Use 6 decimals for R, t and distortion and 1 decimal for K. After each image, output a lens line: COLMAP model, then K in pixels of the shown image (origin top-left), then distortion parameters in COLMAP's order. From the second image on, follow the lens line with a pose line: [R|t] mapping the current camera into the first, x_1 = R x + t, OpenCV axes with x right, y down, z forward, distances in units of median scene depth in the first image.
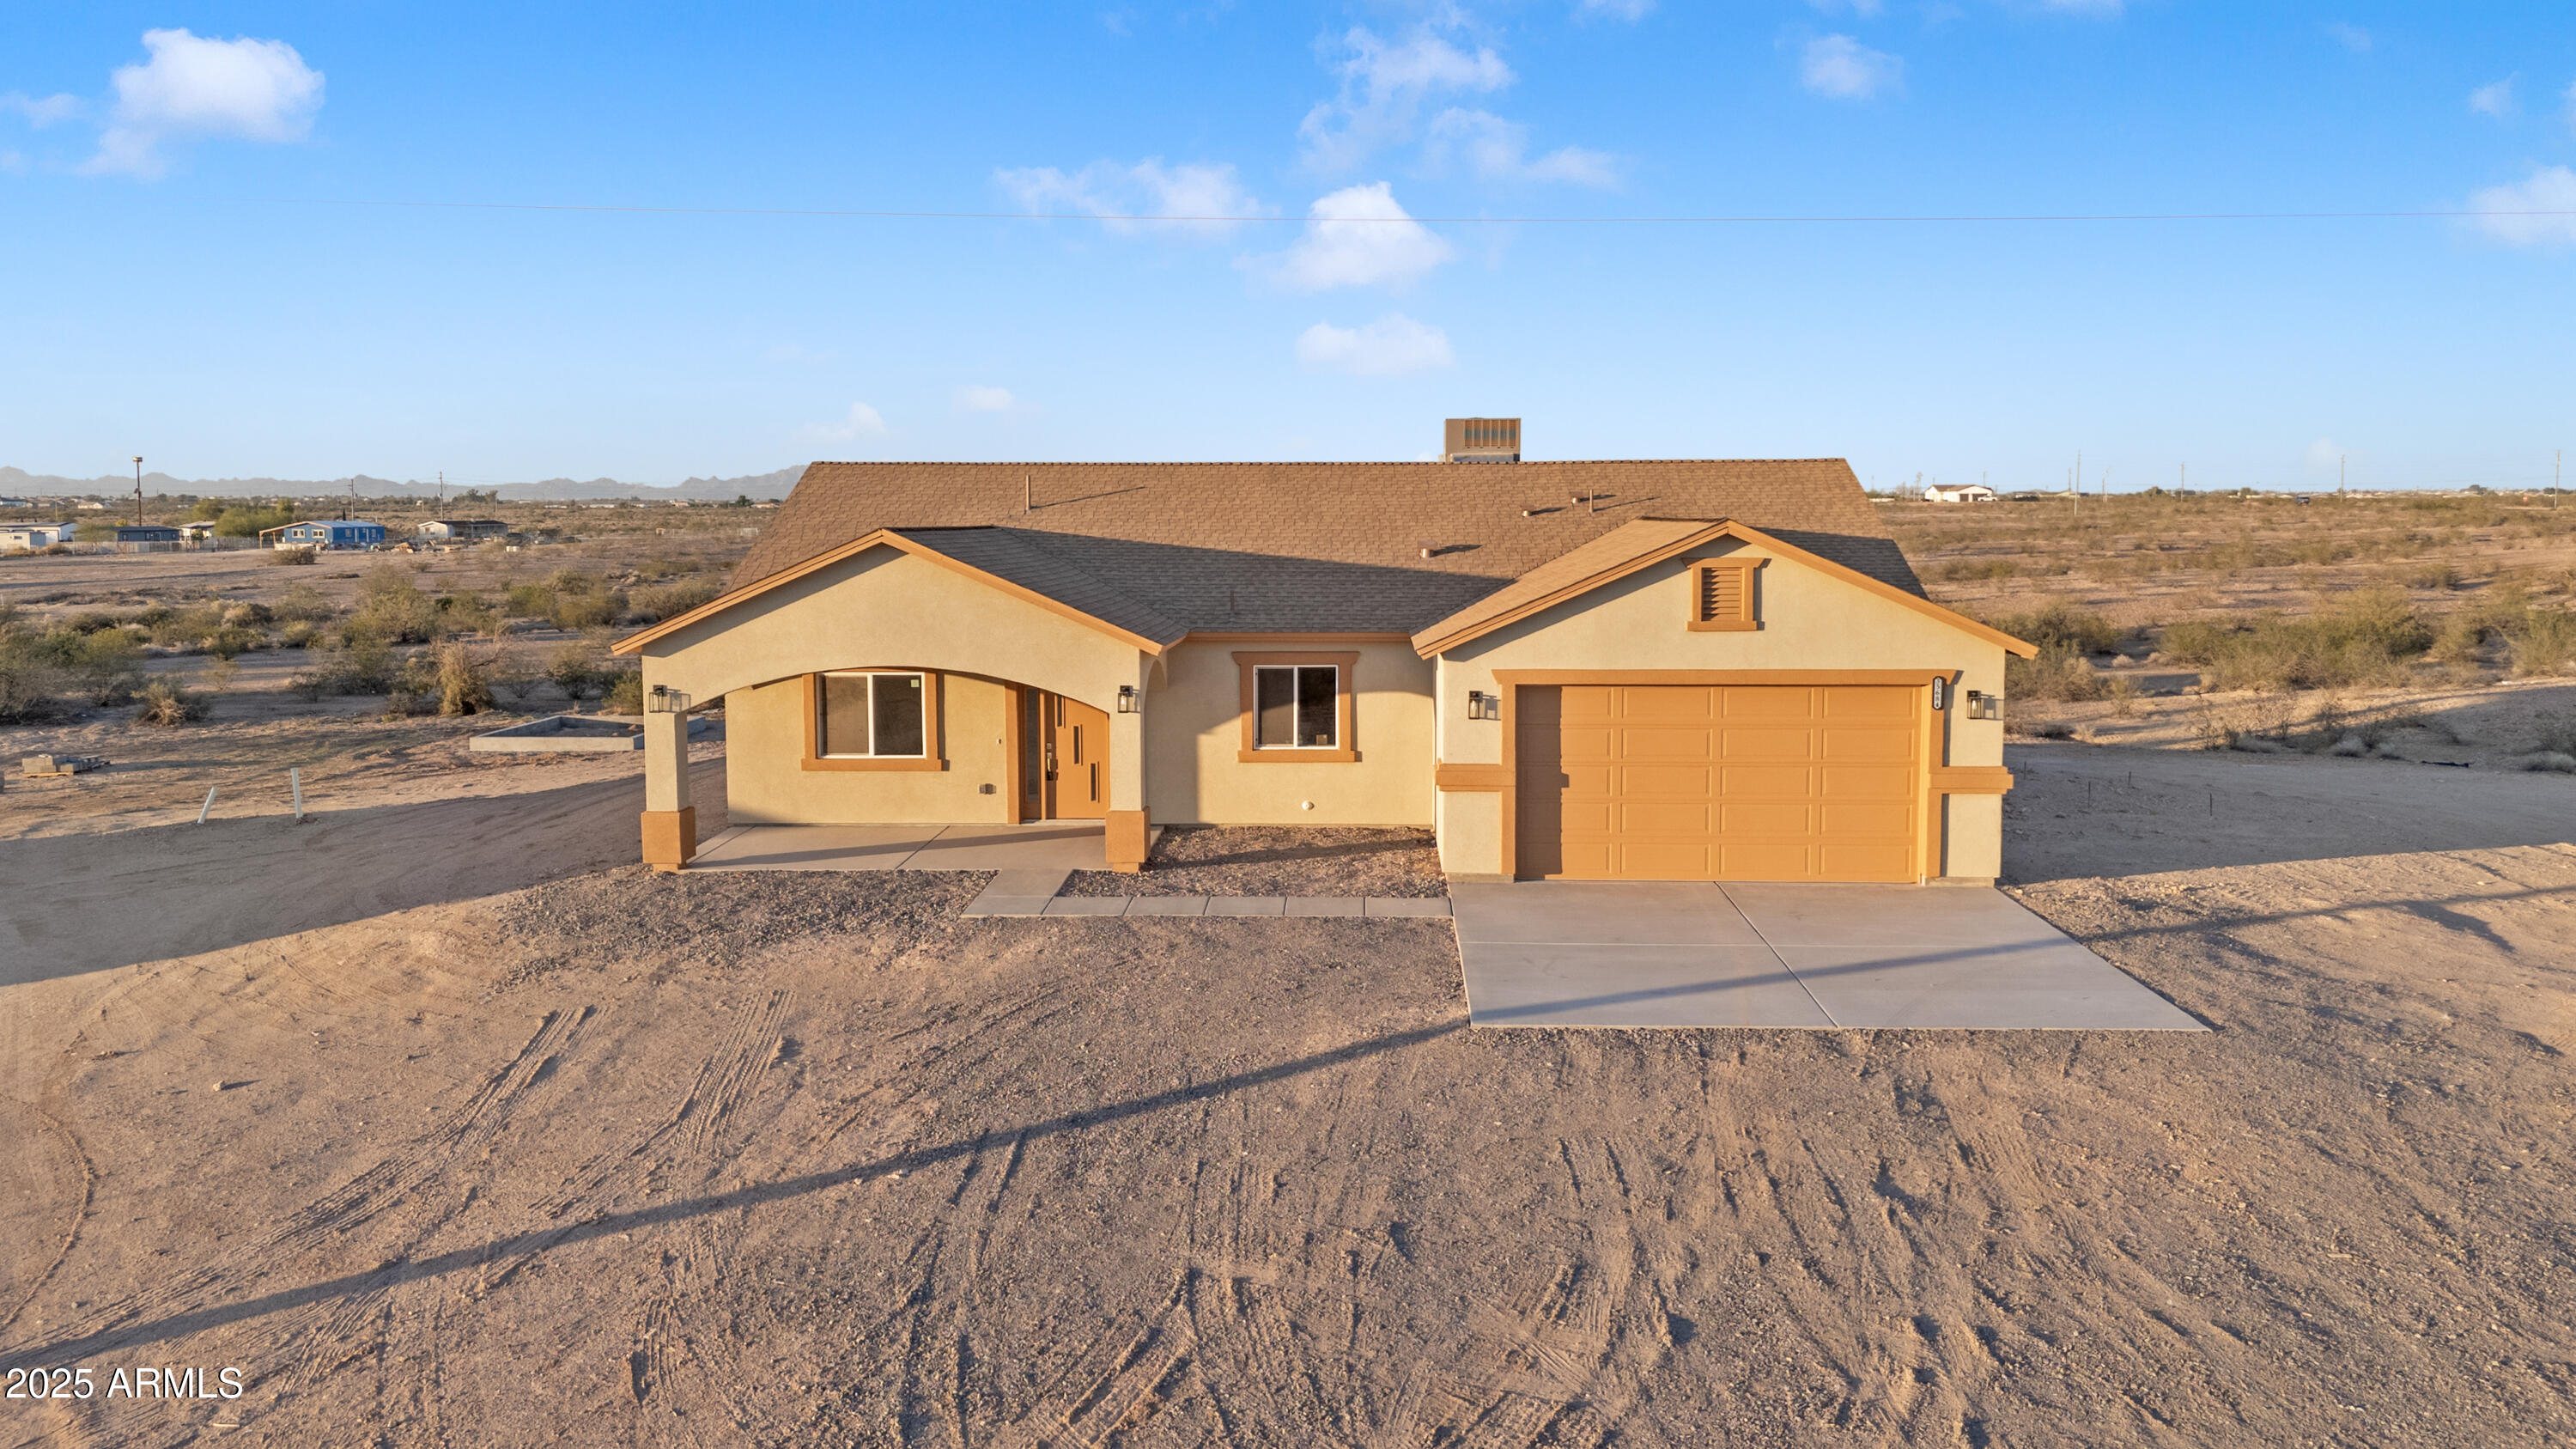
lens RADIAL K [[1945.5, 0, 1311.7], [0, 1945.5, 697.5], [0, 0, 1]] dist [0.056974, -0.048359]
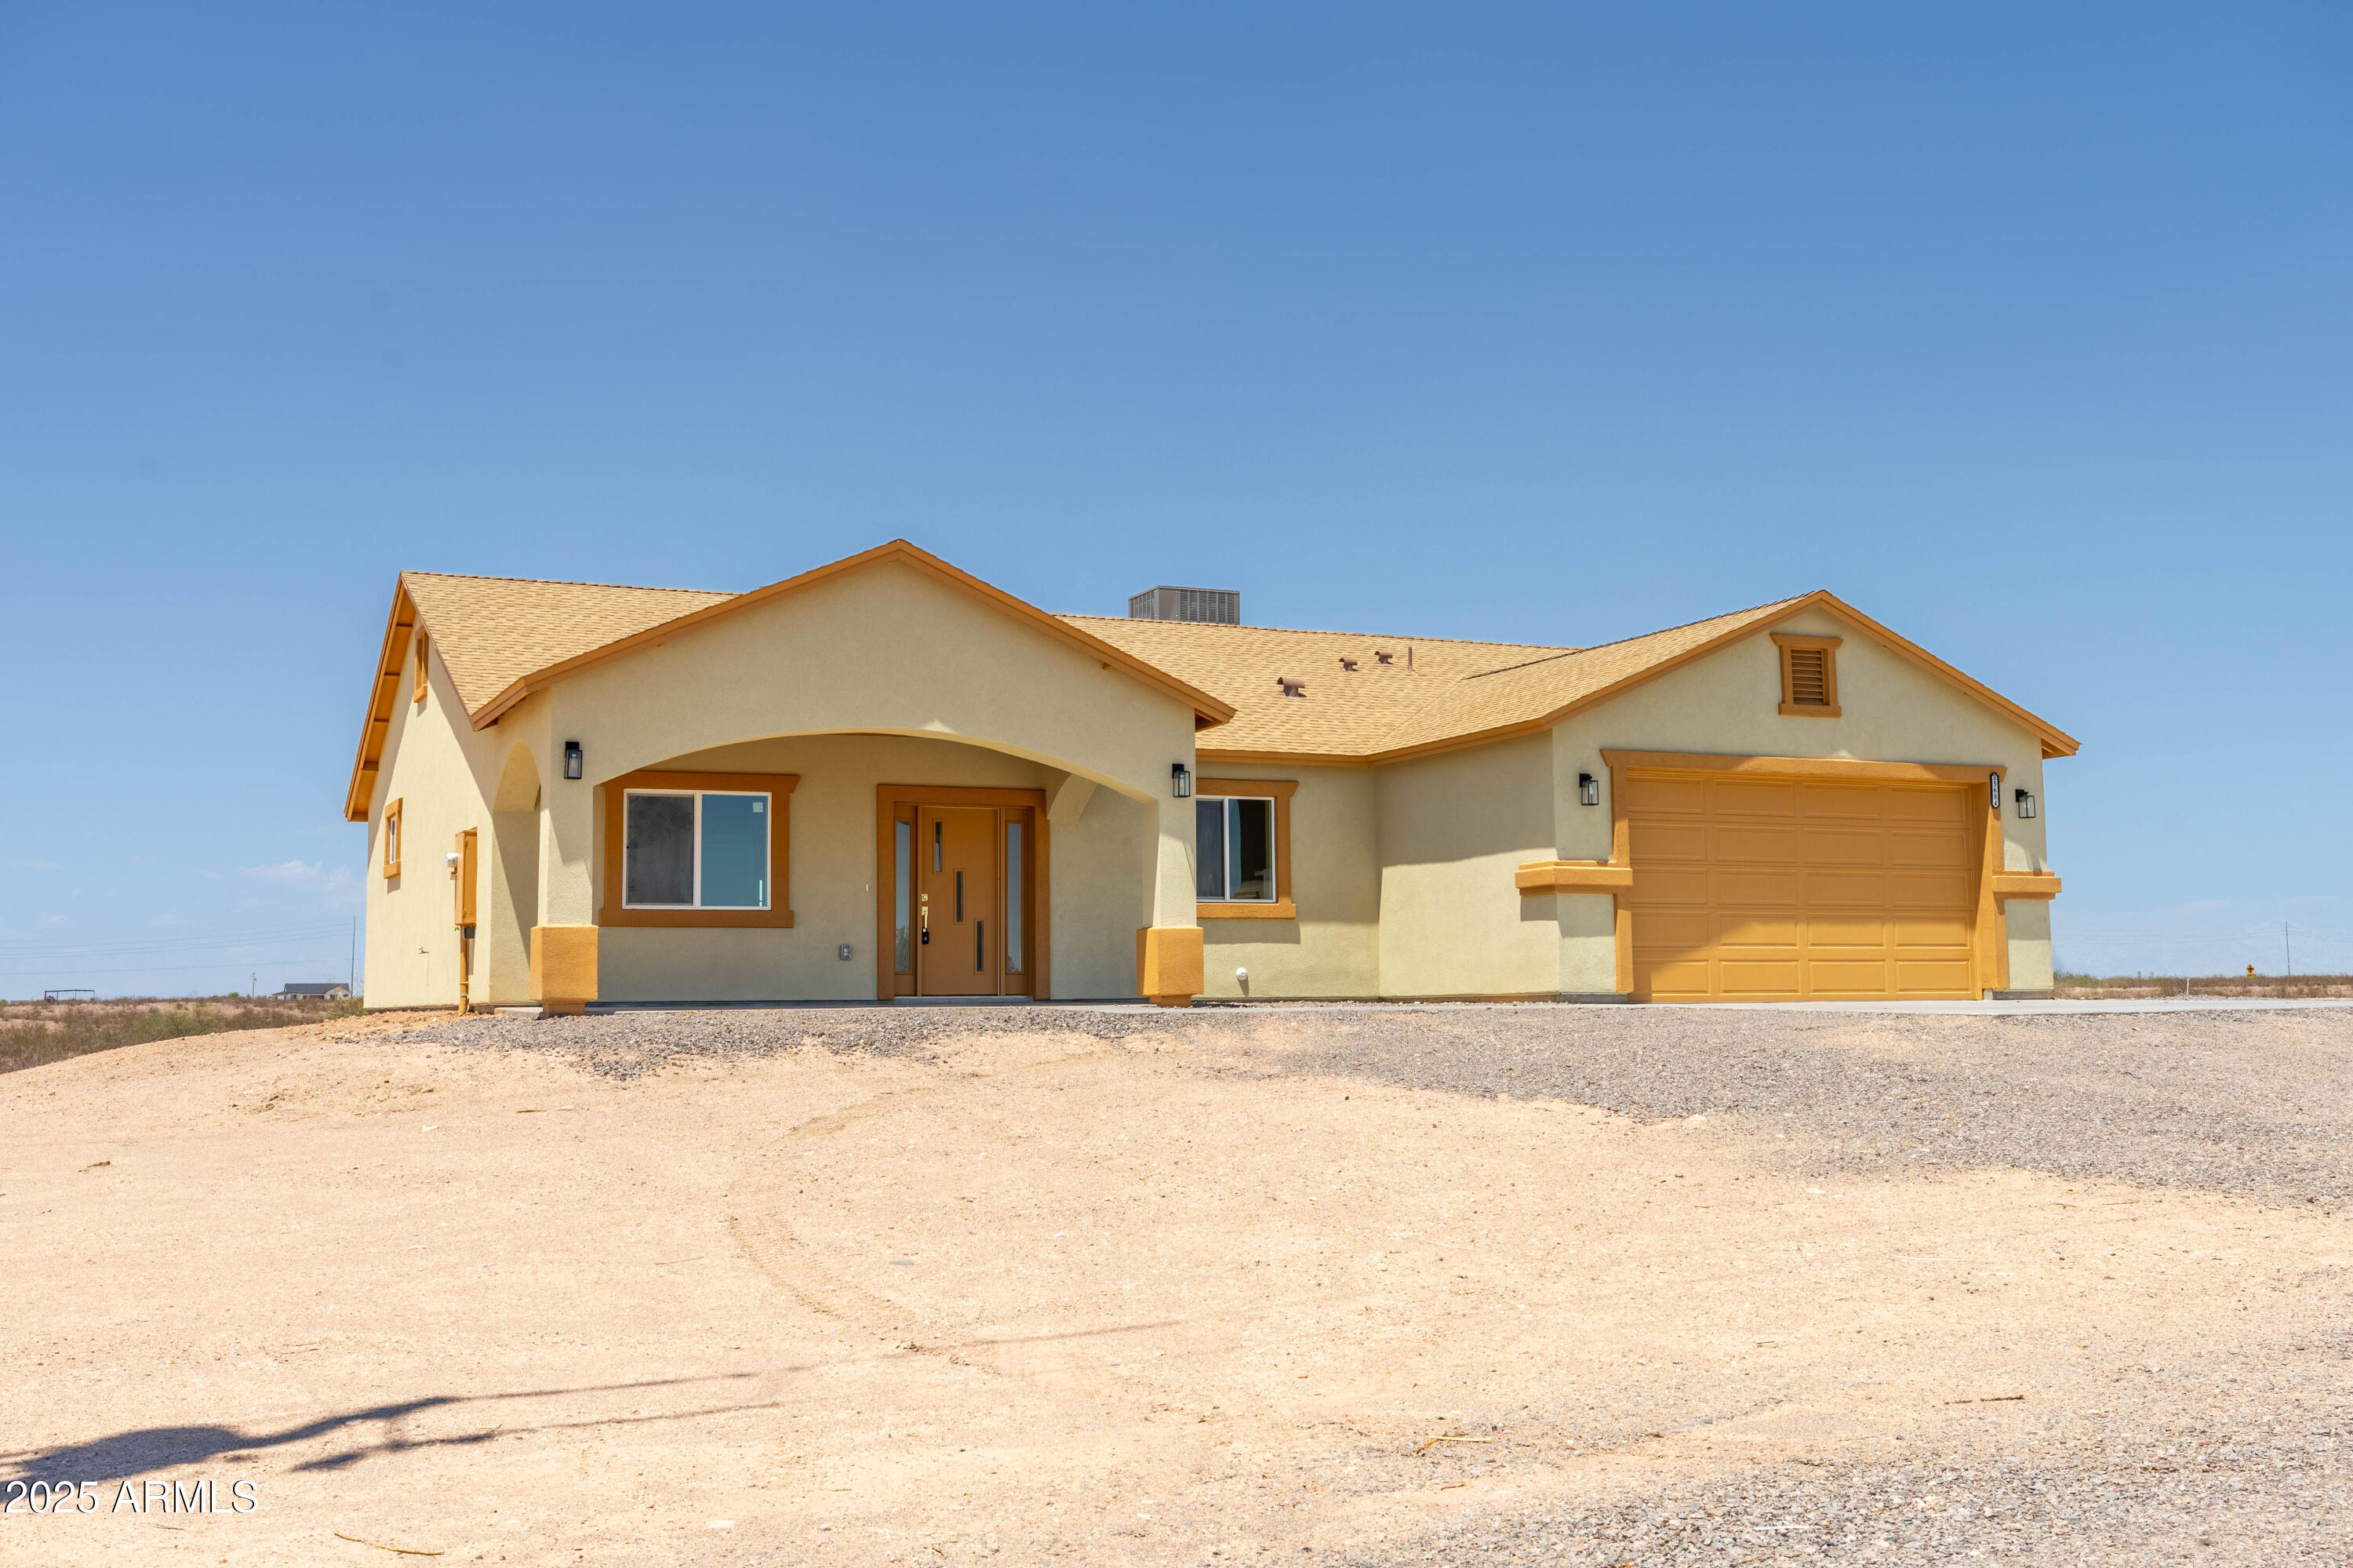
lens RADIAL K [[2423.1, 0, 1186.6], [0, 2423.1, 783.1], [0, 0, 1]] dist [-0.043577, 0.000000]
pose [[0.893230, 0.035018, 0.448233, -0.536350], [0.053006, 0.981807, -0.182334, 0.181287], [-0.446464, 0.186625, 0.875124, 0.150346]]
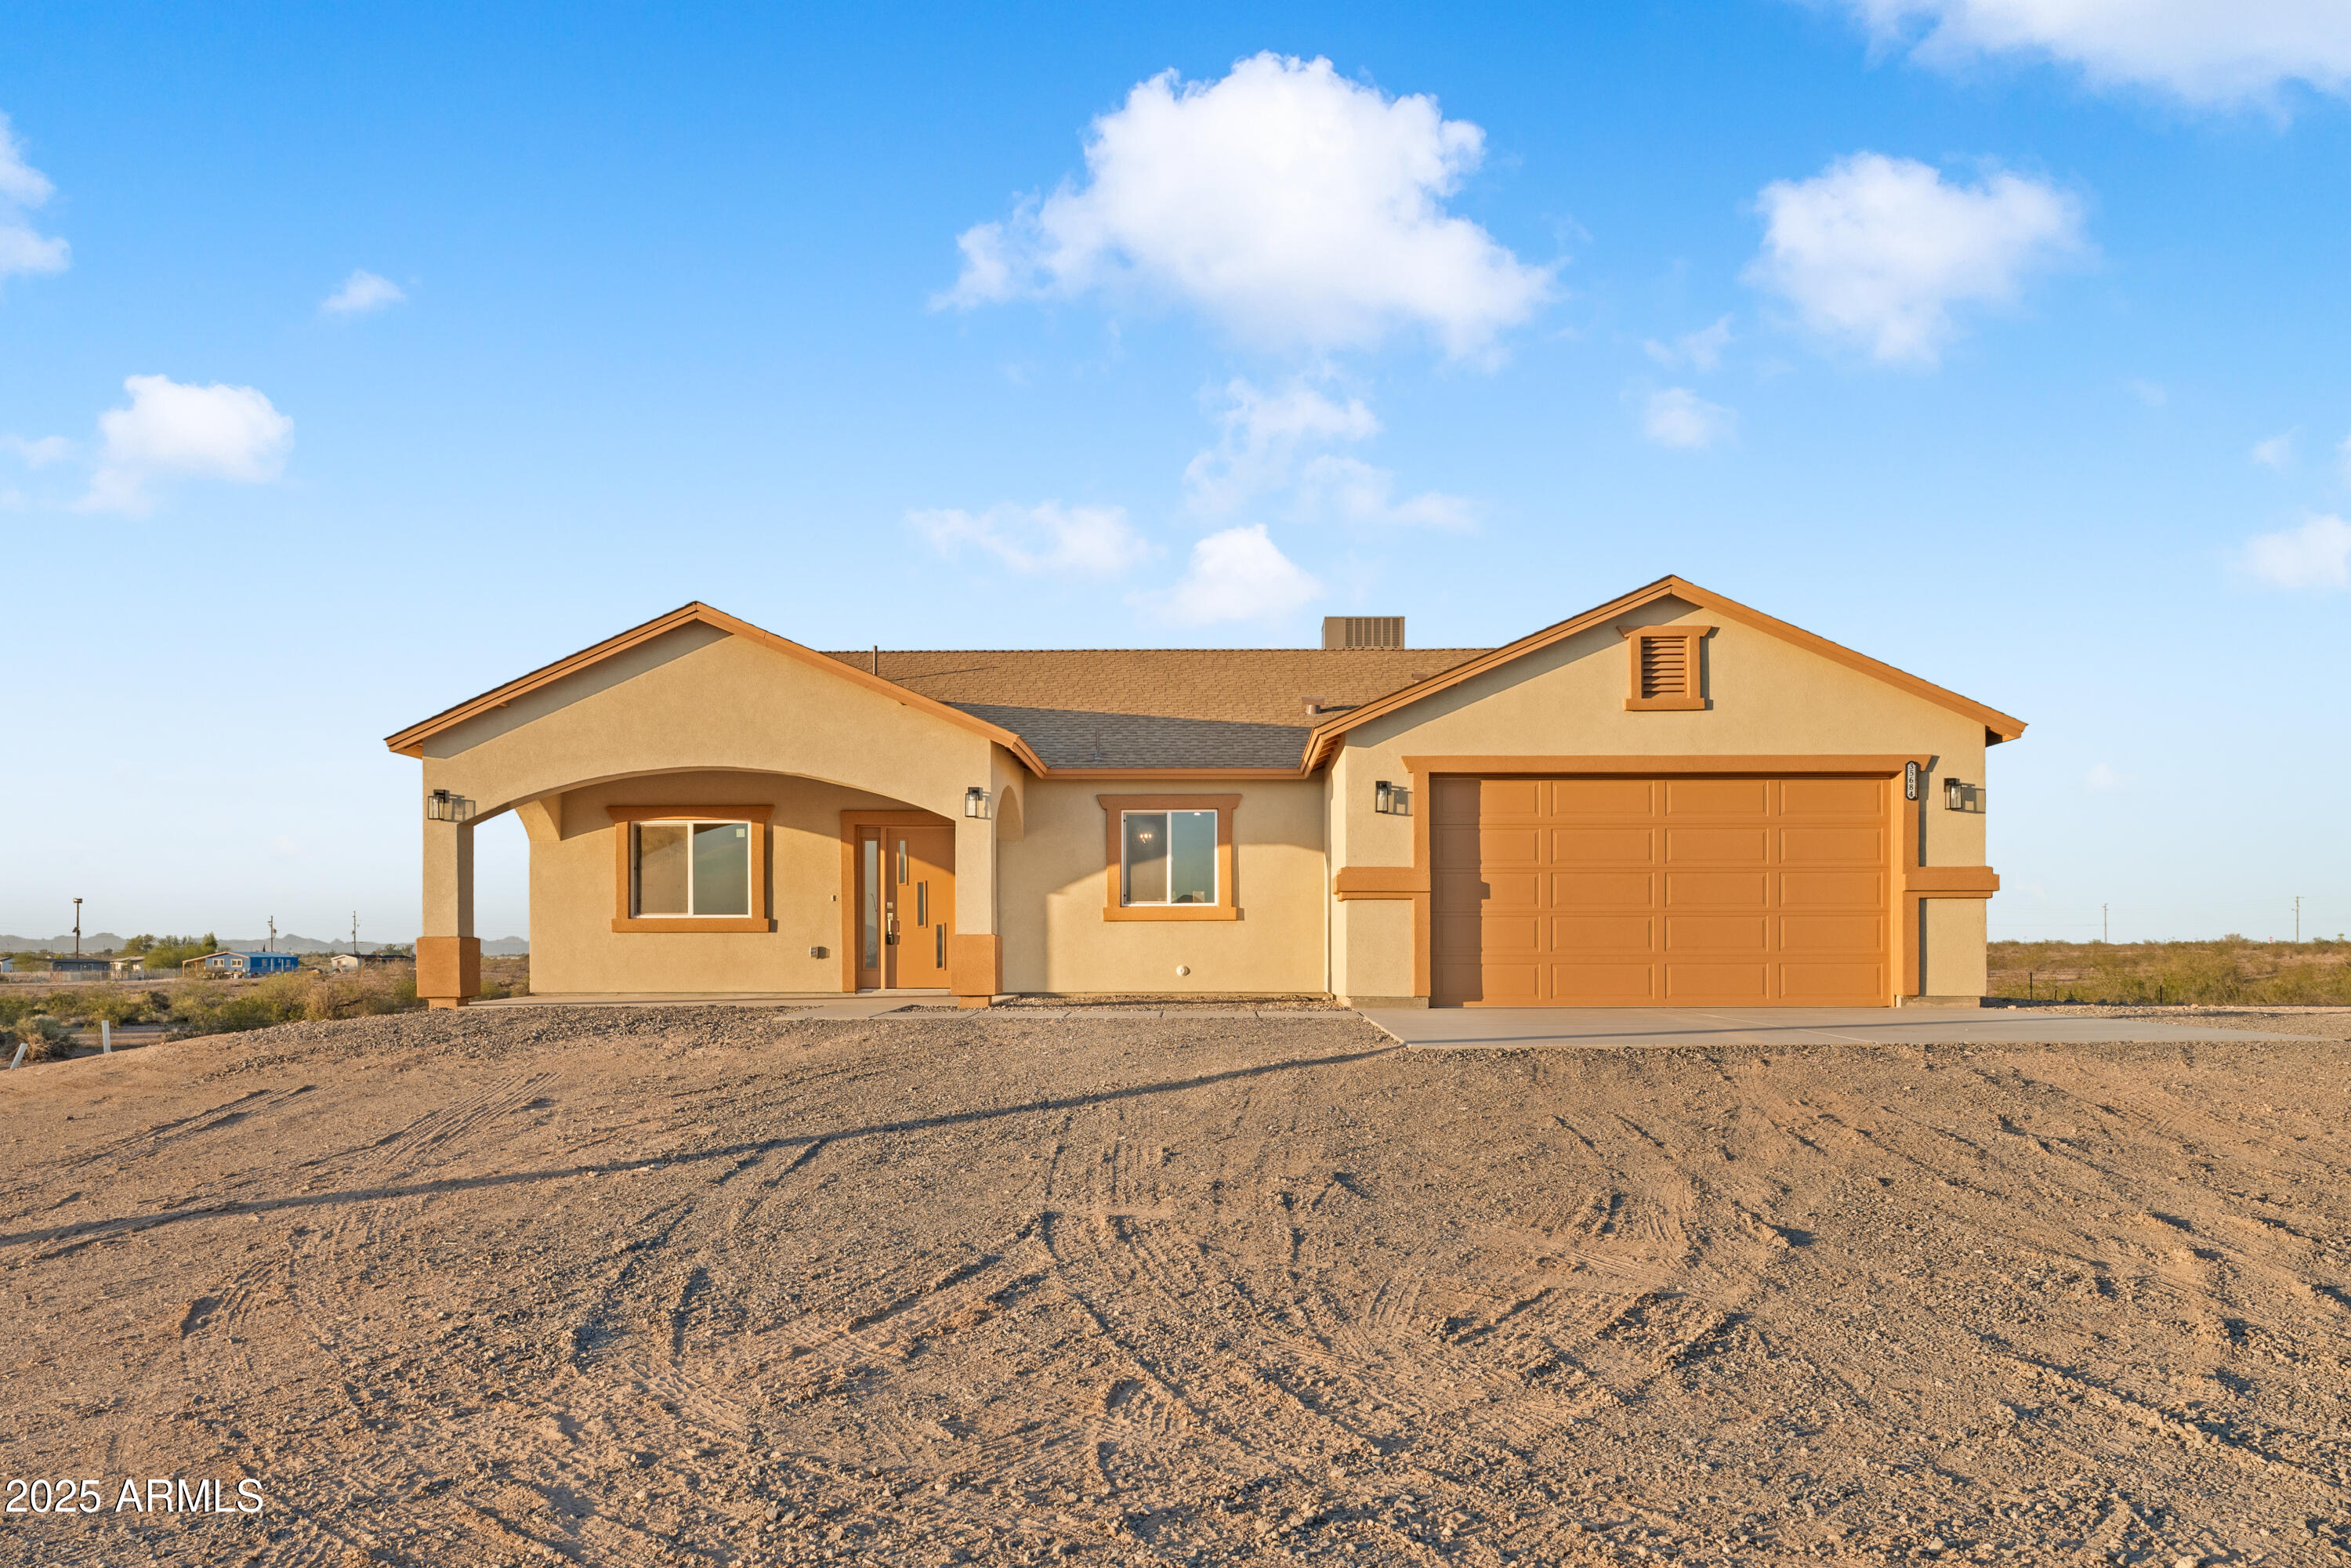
lens RADIAL K [[1809.8, 0, 1194.2], [0, 1809.8, 994.6], [0, 0, 1]] dist [-0.027184, 0.021763]
pose [[0.999864, 0.000152, 0.016519, -0.011826], [0.001204, 0.996628, -0.082048, 0.153906], [-0.016476, 0.082057, 0.996491, 0.208685]]
